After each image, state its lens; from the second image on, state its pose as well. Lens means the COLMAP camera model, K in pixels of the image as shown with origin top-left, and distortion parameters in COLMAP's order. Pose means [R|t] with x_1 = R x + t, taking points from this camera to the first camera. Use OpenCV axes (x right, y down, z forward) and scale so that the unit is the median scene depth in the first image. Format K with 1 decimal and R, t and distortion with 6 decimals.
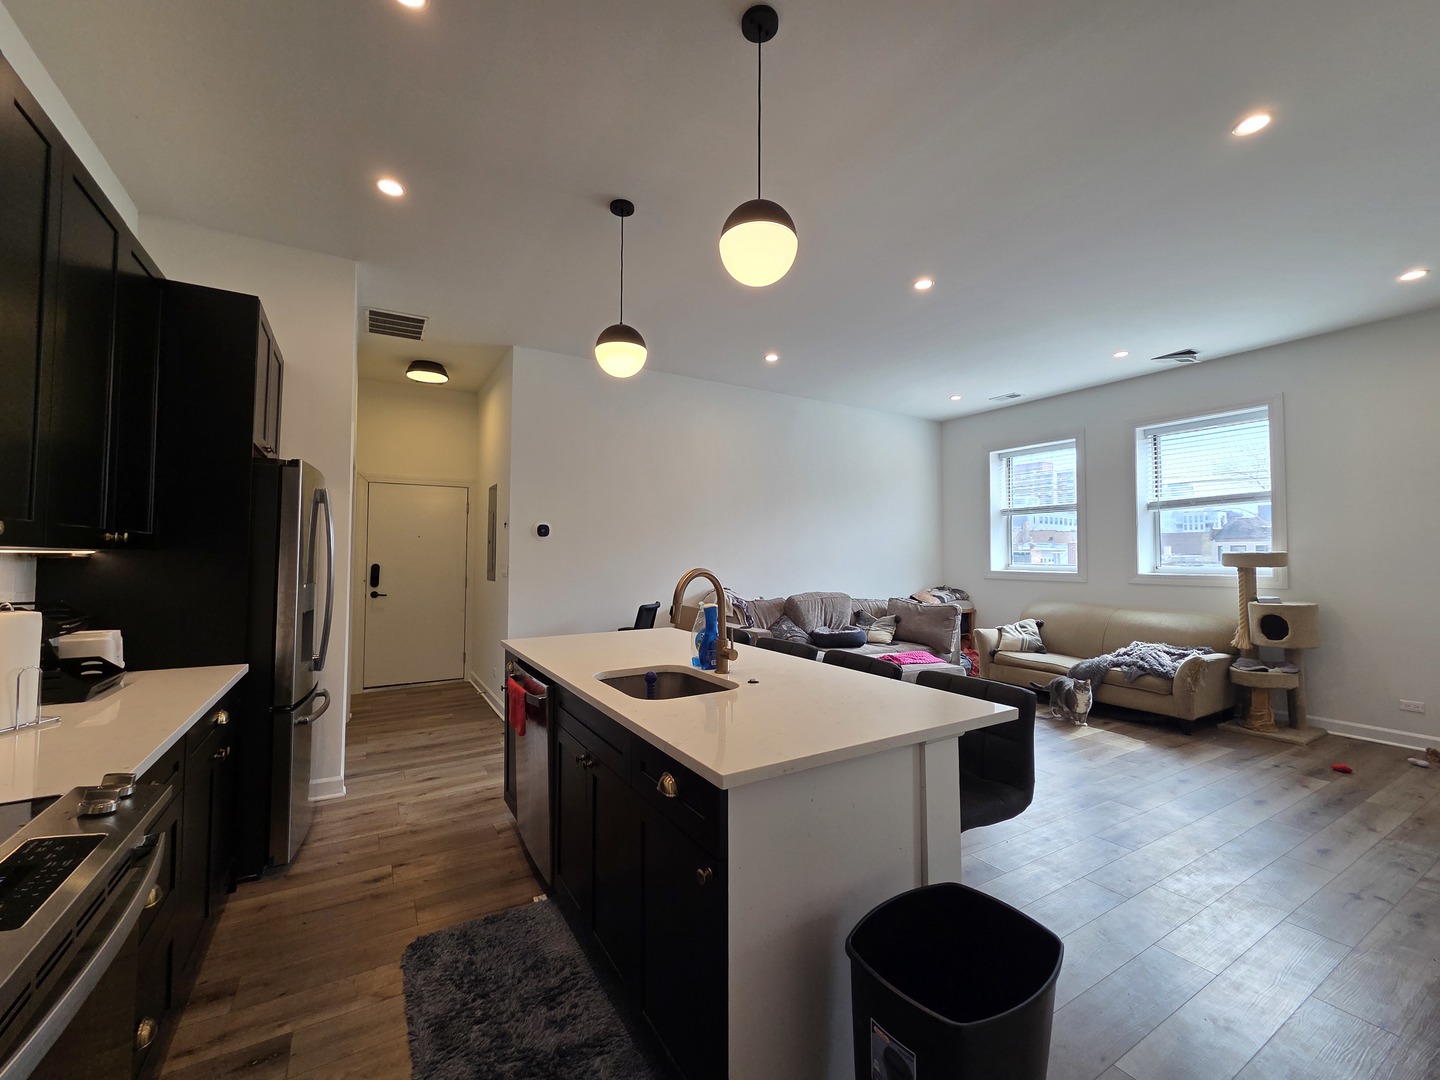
lens RADIAL K [[586.8, 0, 717.1], [0, 586.8, 538.8], [0, 0, 1]] dist [0.002808, 0.000295]
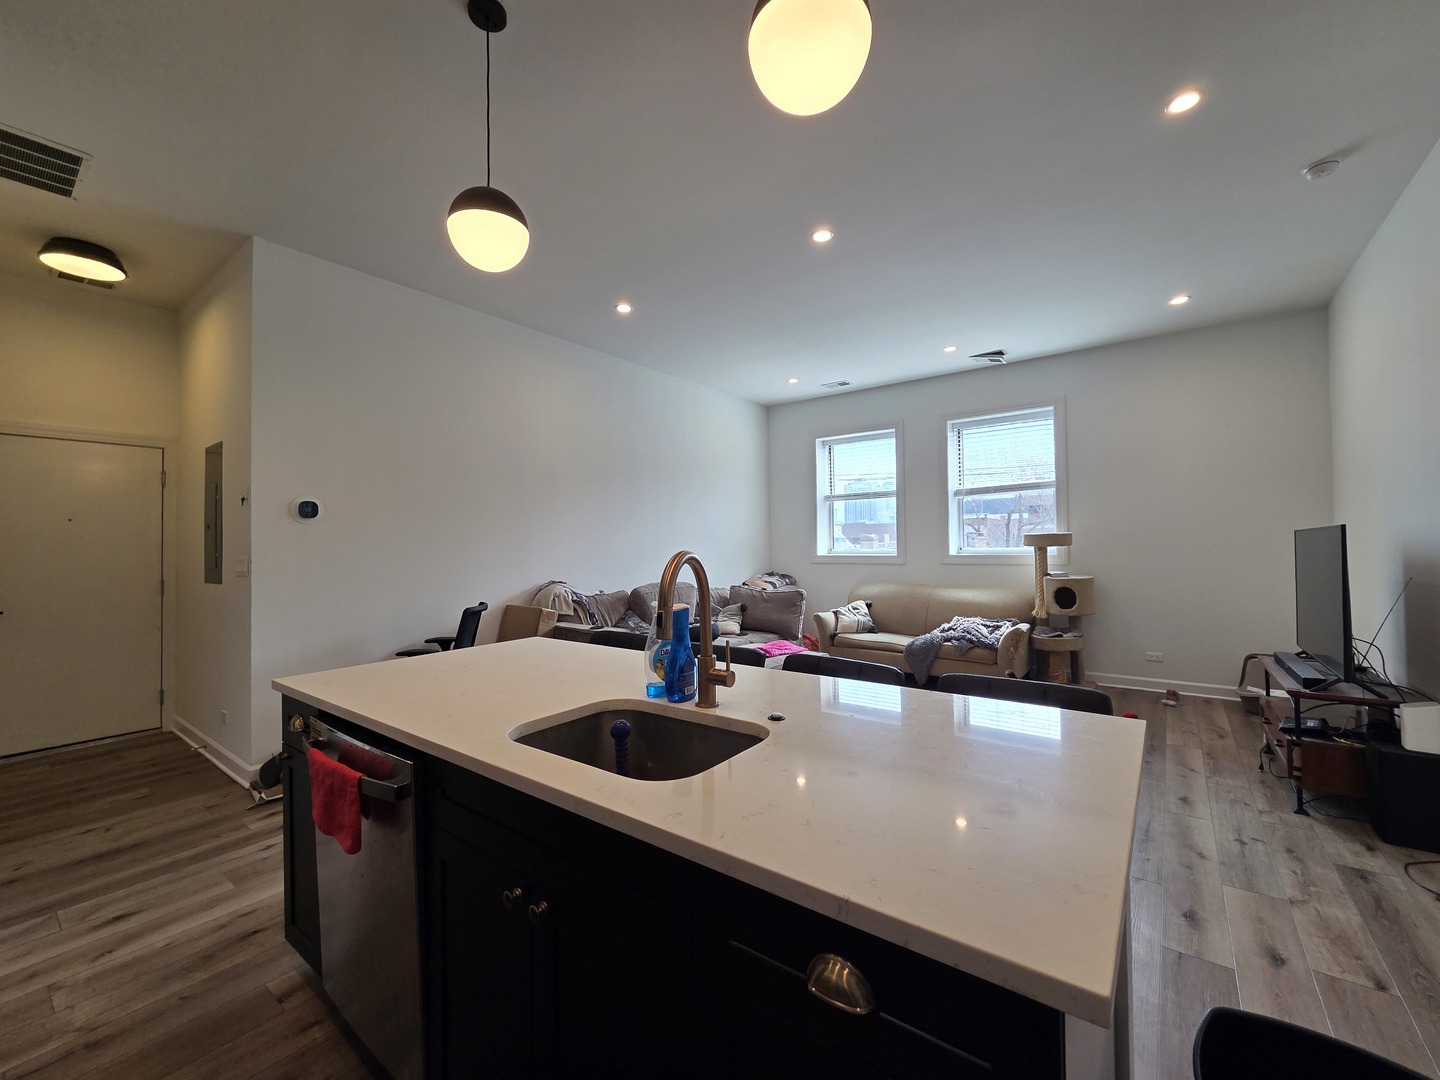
lens RADIAL K [[586.8, 0, 717.1], [0, 586.8, 538.8], [0, 0, 1]] dist [0.002808, 0.000295]
pose [[0.930428, -0.009654, 0.366346, -0.099253], [0.003585, 0.999845, 0.017243, 0.010707], [-0.366456, -0.014730, 0.930319, 0.162445]]
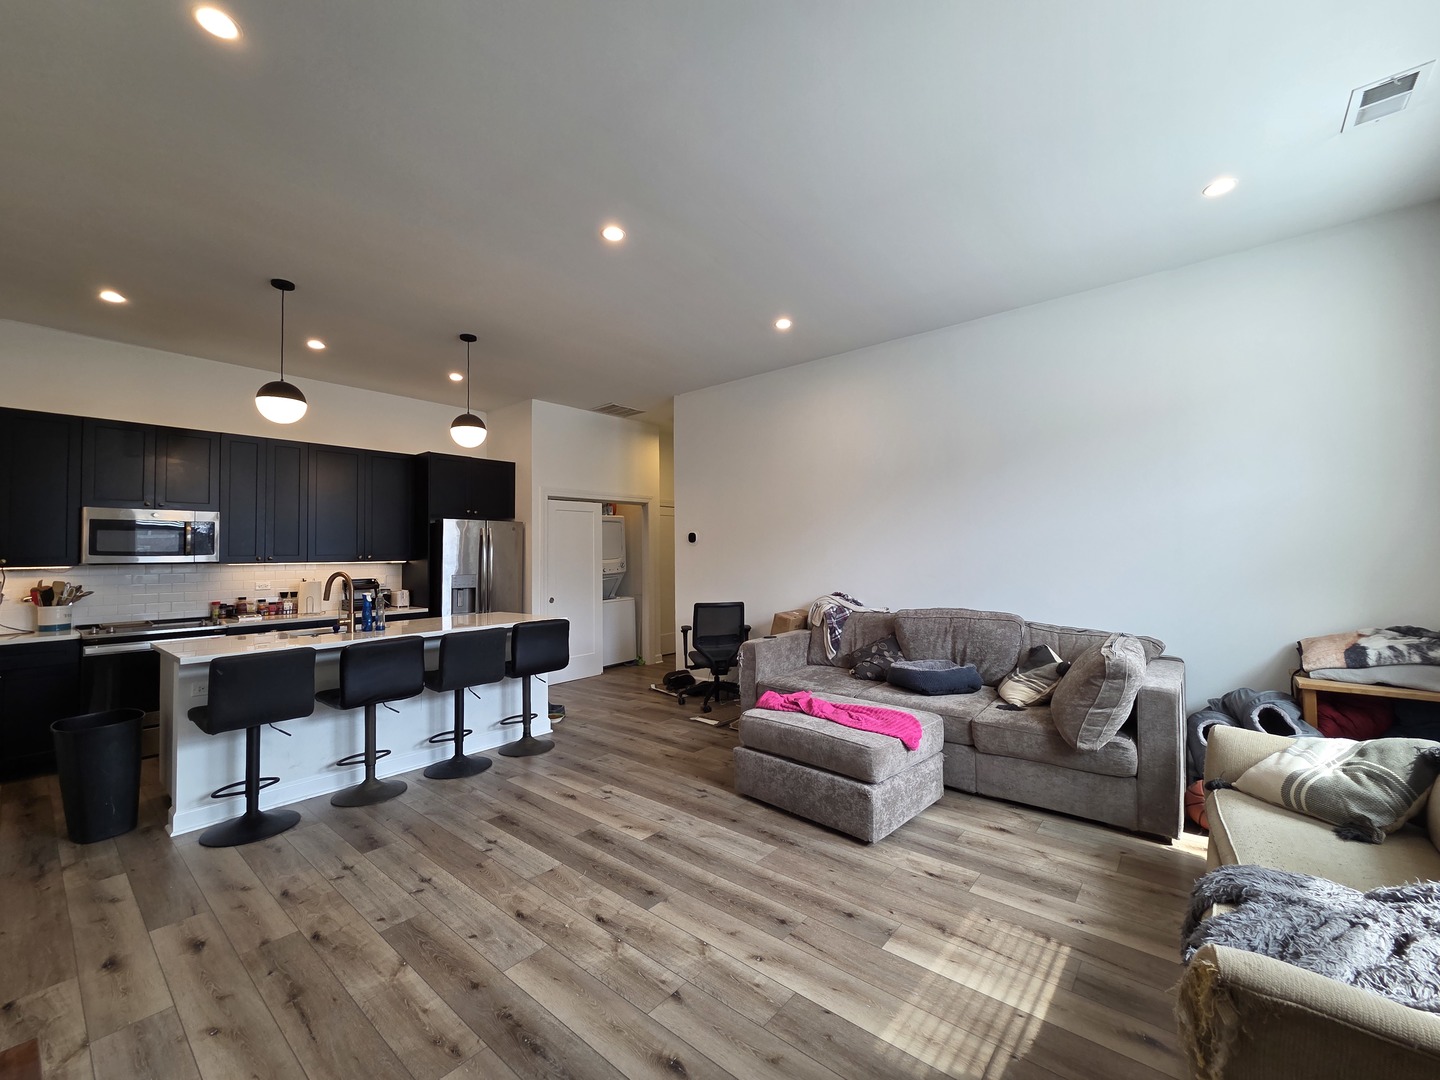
lens RADIAL K [[586.8, 0, 717.1], [0, 586.8, 538.8], [0, 0, 1]] dist [0.002808, 0.000295]
pose [[0.331305, -0.034947, -0.942876, 0.899090], [0.042793, 0.998842, -0.021984, 0.018424], [0.942553, -0.033065, 0.332417, 0.645813]]
